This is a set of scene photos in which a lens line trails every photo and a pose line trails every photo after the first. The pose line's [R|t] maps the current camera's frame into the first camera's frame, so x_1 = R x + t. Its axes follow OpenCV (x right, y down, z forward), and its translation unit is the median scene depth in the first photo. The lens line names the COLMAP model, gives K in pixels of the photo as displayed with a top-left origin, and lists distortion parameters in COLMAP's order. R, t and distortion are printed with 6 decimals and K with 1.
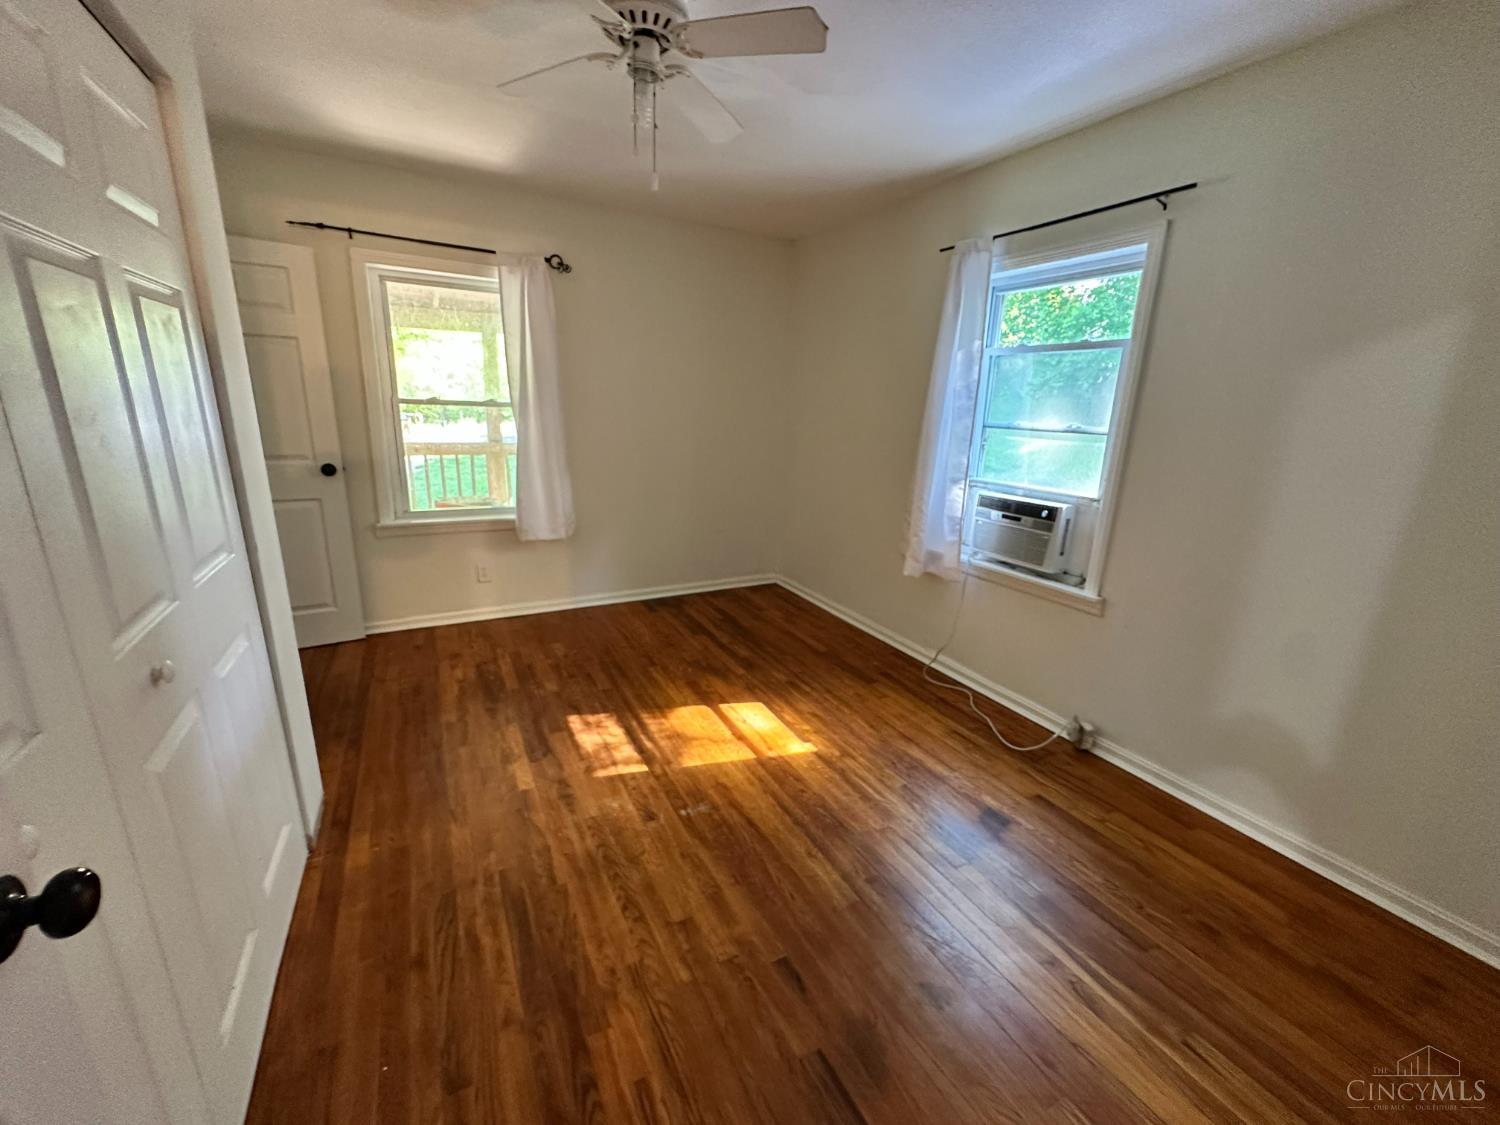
lens RADIAL K [[605.6, 0, 747.5], [0, 605.6, 563.3], [0, 0, 1]] dist [0.002638, -0.000088]
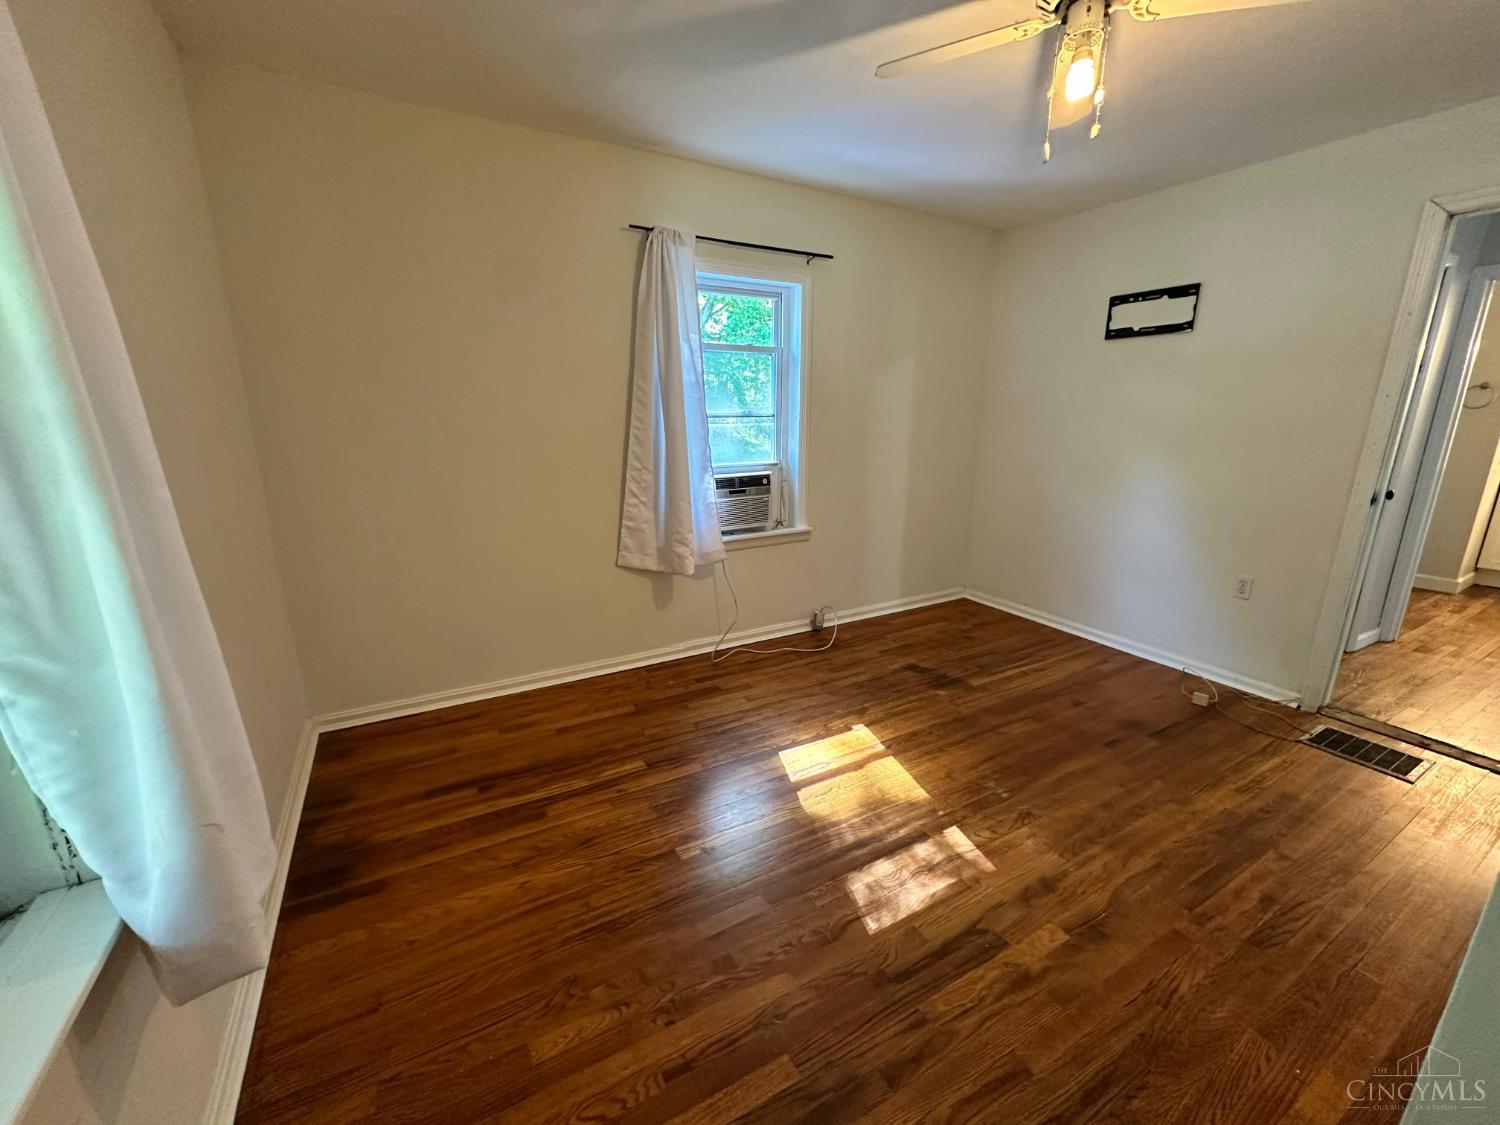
lens RADIAL K [[605.6, 0, 746.1], [0, 605.6, 567.4], [0, 0, 1]] dist [0.002638, -0.000088]
pose [[-0.033678, -0.283512, 0.958377, -0.807081], [0.253400, 0.925165, 0.282592, -0.293340], [-0.966775, 0.252370, 0.040685, 1.066101]]
